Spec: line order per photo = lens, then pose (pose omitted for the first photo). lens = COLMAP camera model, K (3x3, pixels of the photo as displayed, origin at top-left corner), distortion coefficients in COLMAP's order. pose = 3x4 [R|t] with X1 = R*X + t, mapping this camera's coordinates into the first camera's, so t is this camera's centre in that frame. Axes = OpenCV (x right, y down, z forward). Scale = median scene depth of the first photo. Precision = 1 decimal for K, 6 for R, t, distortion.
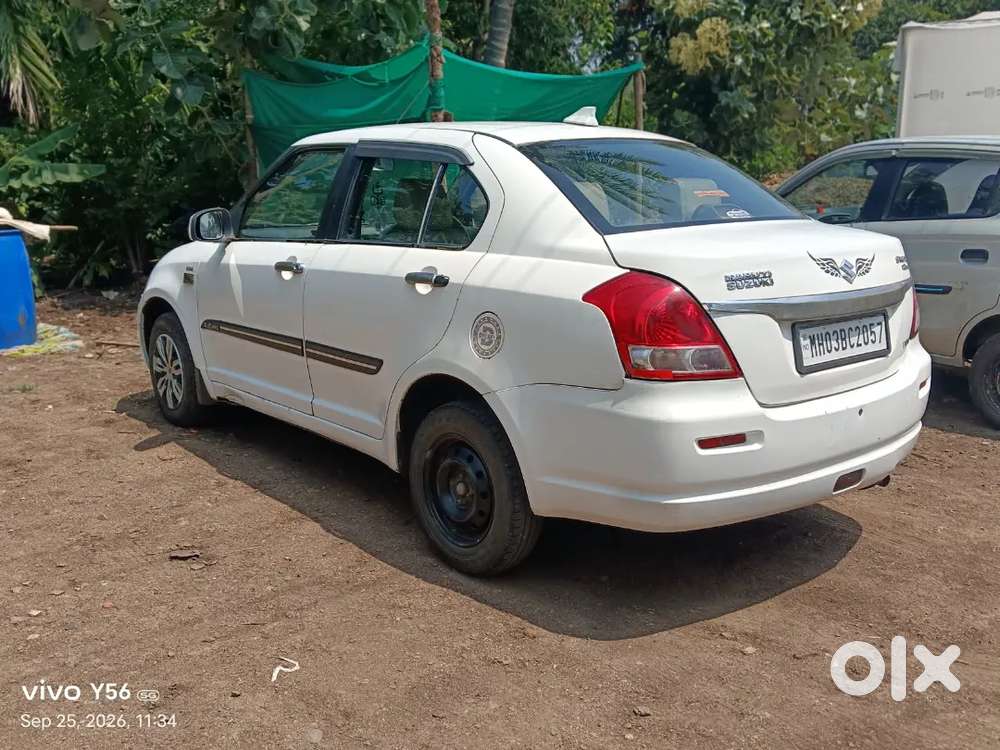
lens RADIAL K [[973.7, 0, 495.9], [0, 973.7, 382.9], [0, 0, 1]] dist [0.146219, -0.334848]
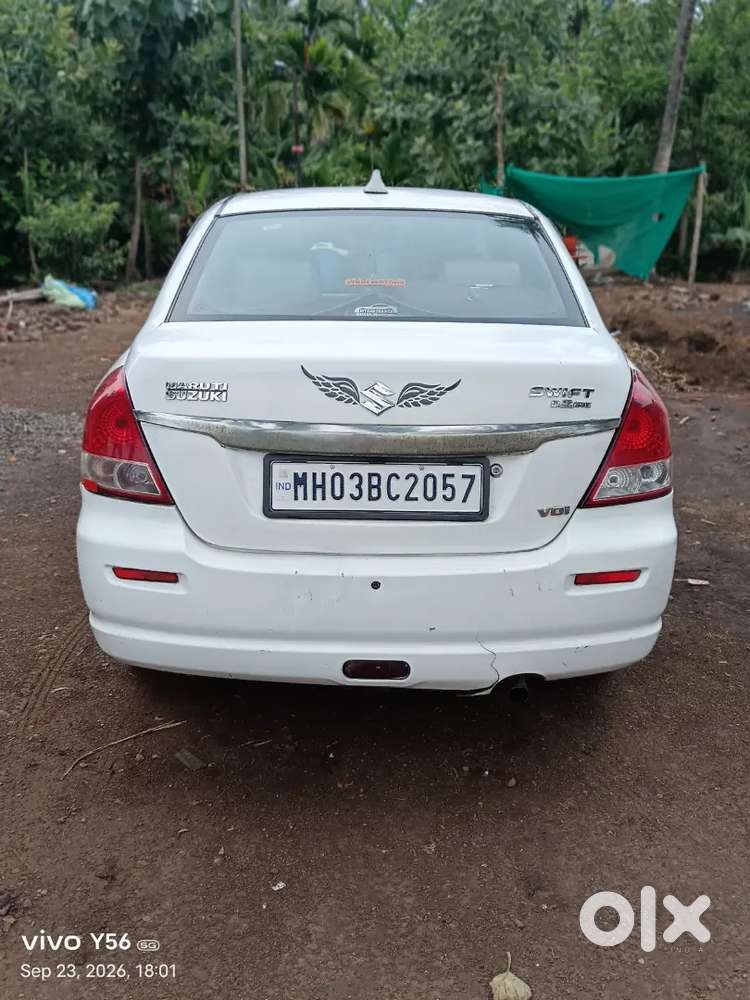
lens RADIAL K [[973.7, 0, 375.0], [0, 973.7, 500.0], [0, 0, 1]] dist [0.146219, -0.334848]
pose [[0.766334, 0.186090, -0.614901, 0.799727], [-0.147509, 0.982526, 0.113508, -0.117061], [0.625279, 0.003718, 0.780393, 0.406615]]
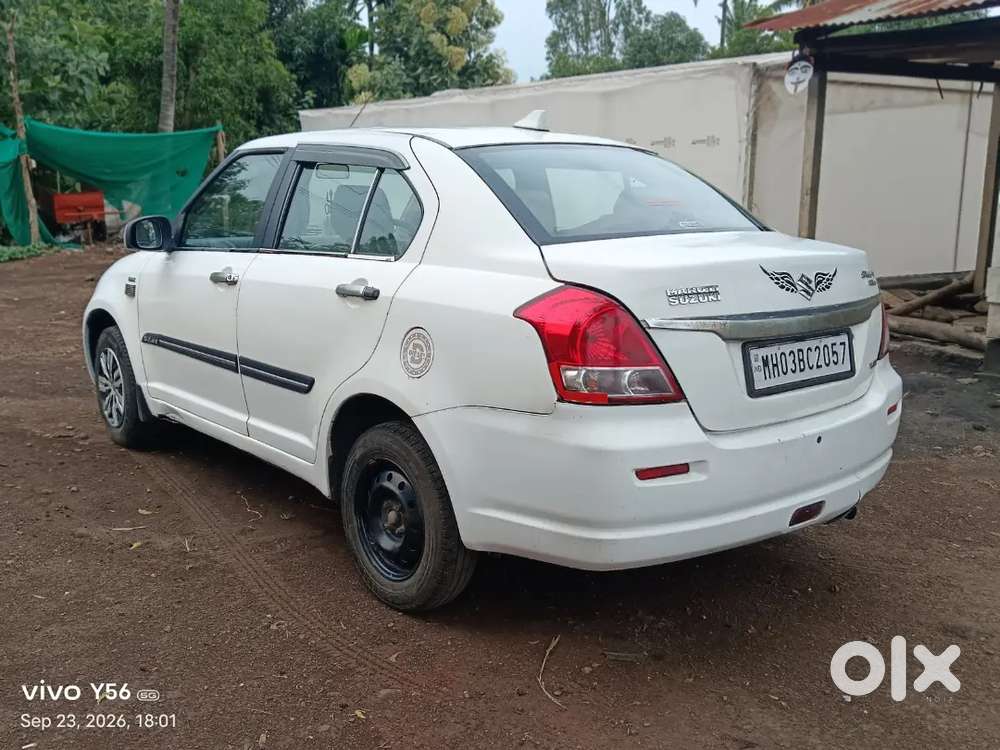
lens RADIAL K [[973.7, 0, 495.9], [0, 973.7, 382.9], [0, 0, 1]] dist [0.146219, -0.334848]
pose [[0.999967, 0.006740, -0.004468, 0.069966], [-0.006801, 0.999881, -0.013836, -0.008256], [0.004374, 0.013866, 0.999894, 0.078234]]
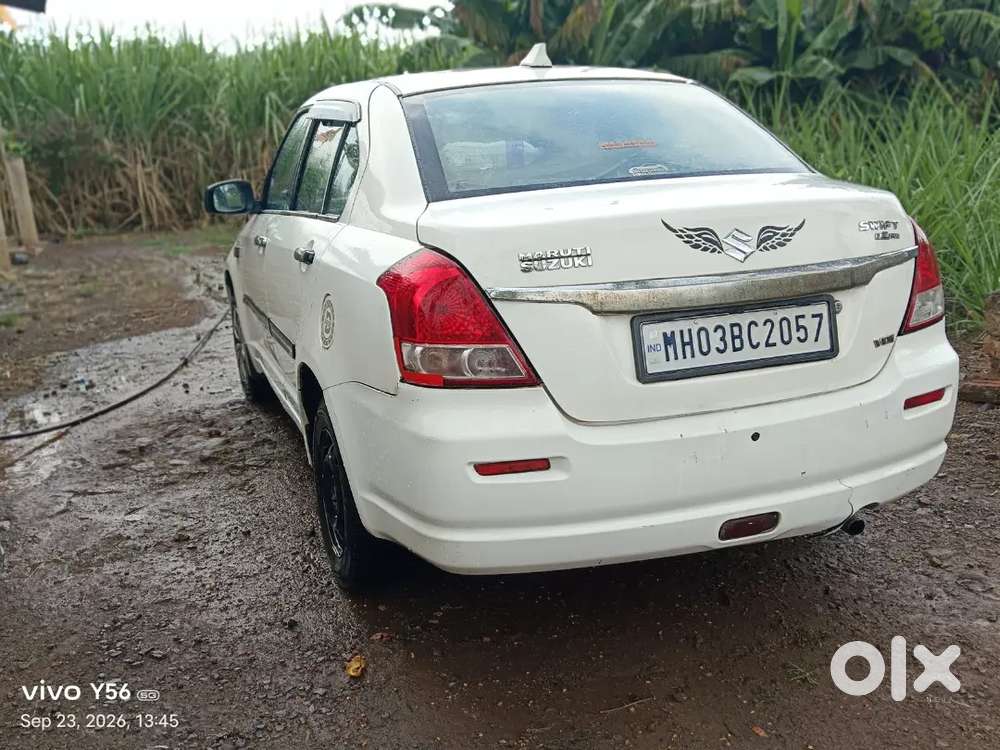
lens RADIAL K [[973.7, 0, 495.9], [0, 973.7, 382.9], [0, 0, 1]] dist [0.146219, -0.334848]
pose [[0.936670, 0.040221, -0.347895, 0.431815], [-0.026705, 0.998694, 0.043561, -0.036414], [0.349192, -0.031511, 0.936521, 0.241210]]
